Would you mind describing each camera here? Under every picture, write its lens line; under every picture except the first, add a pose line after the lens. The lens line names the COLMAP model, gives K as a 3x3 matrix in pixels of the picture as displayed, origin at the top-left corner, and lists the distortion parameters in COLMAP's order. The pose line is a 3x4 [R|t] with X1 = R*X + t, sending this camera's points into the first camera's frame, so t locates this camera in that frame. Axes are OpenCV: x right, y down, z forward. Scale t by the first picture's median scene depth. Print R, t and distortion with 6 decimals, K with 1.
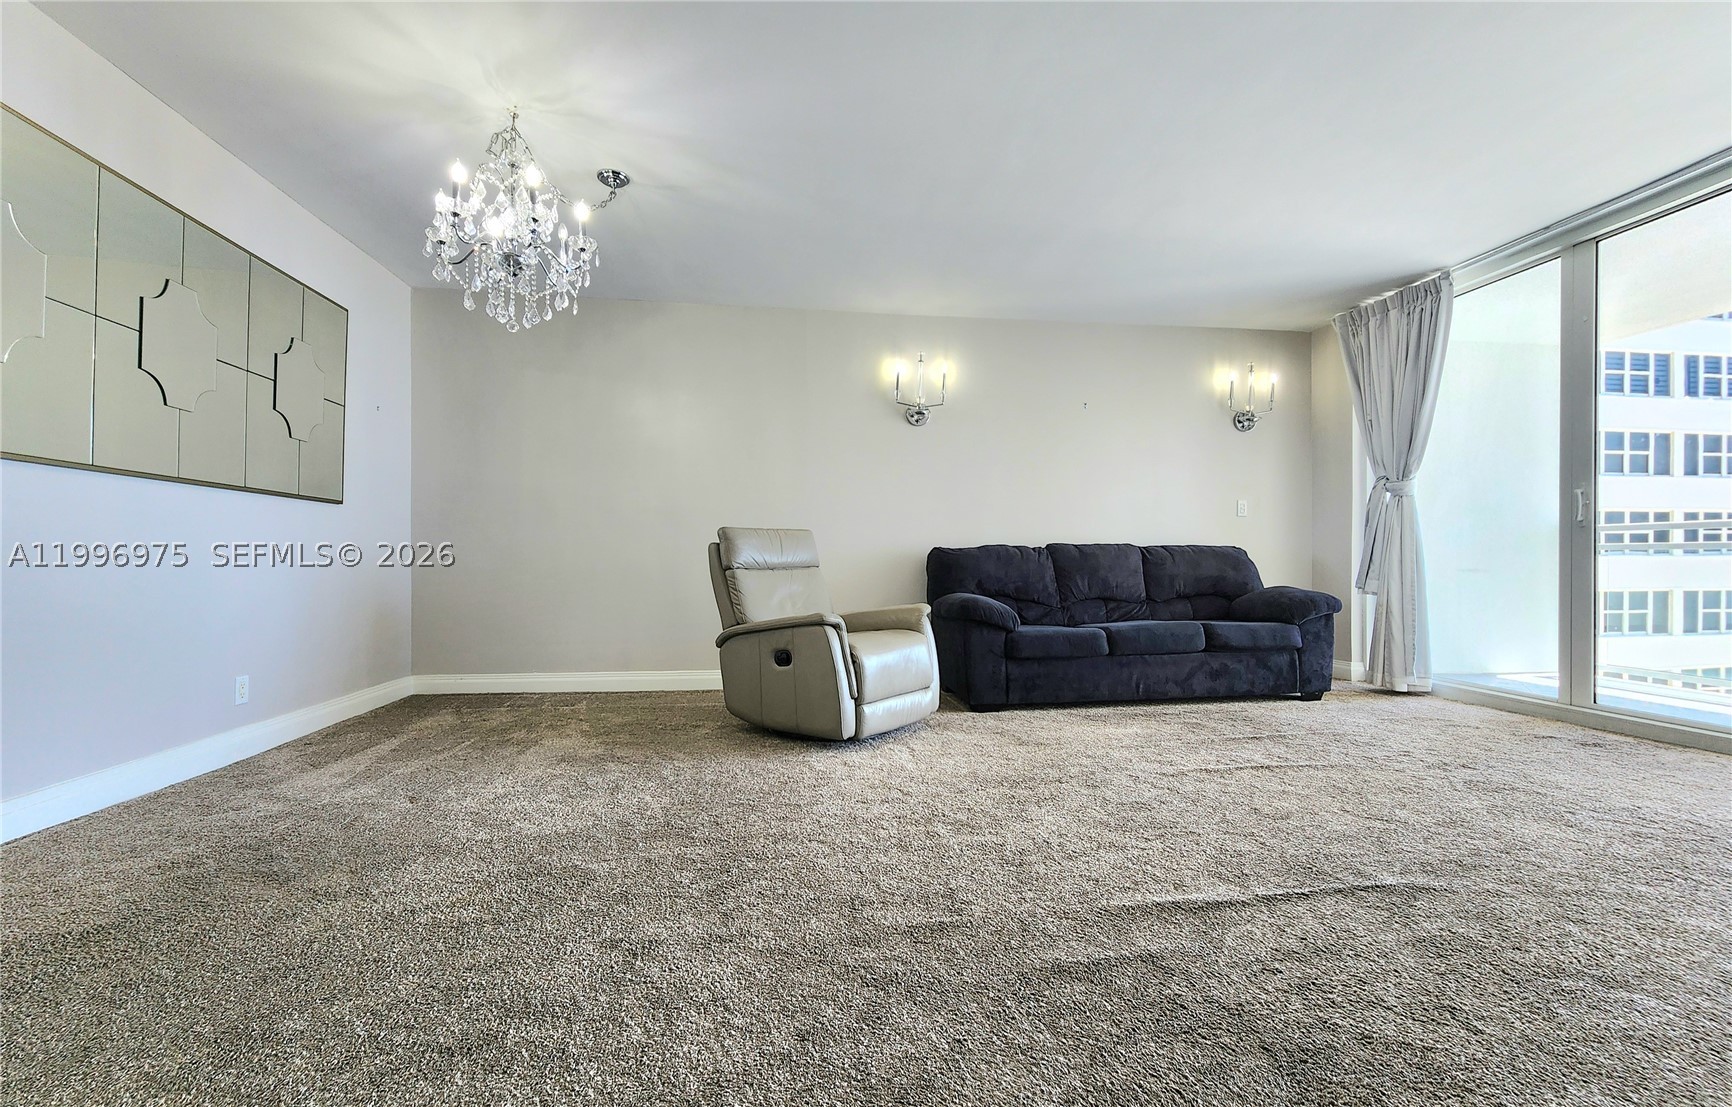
lens RADIAL K [[701.7, 0, 866.0], [0, 701.7, 553.5], [0, 0, 1]] dist [-0.027216, 0.000269]
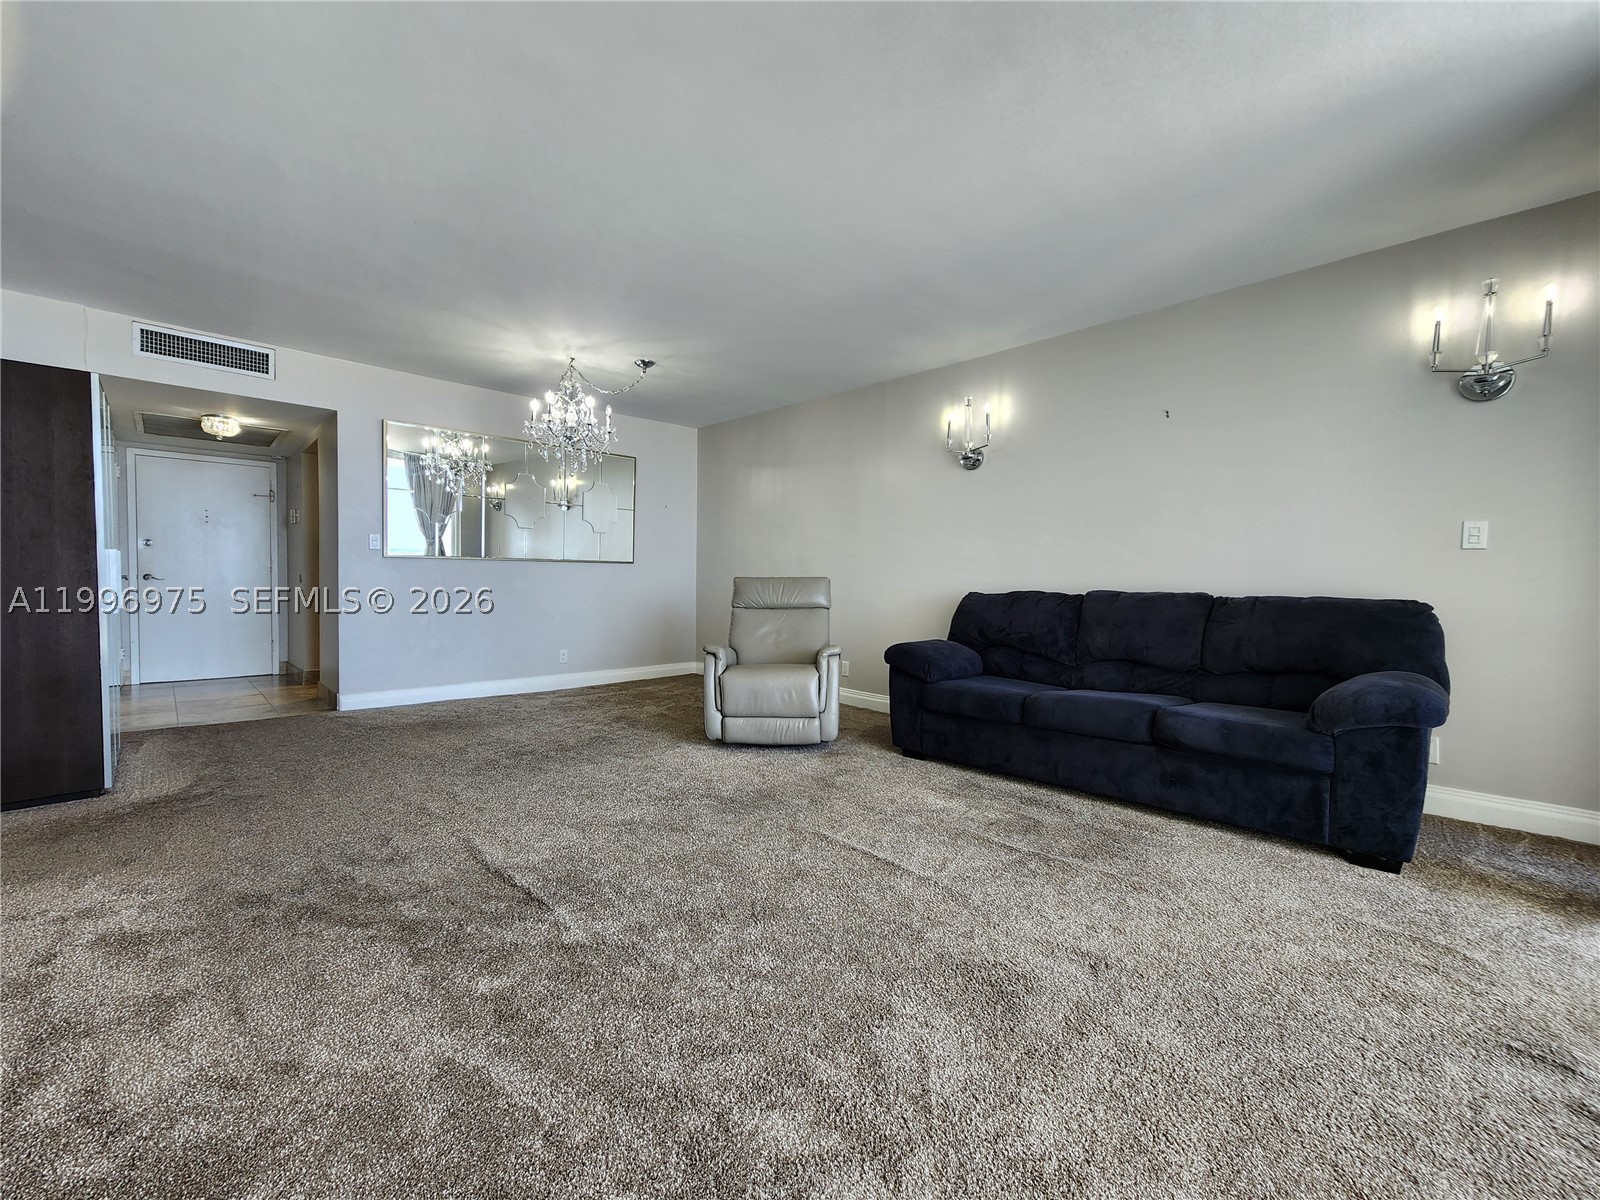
lens RADIAL K [[657.9, 0, 797.6], [0, 657.9, 589.5], [0, 0, 1]] dist [-0.001948, 0.003501]
pose [[0.600278, 0.022406, -0.799477, 0.790234], [0.006563, 0.999436, 0.032937, -0.051123], [0.799764, -0.025019, 0.599793, 0.264948]]
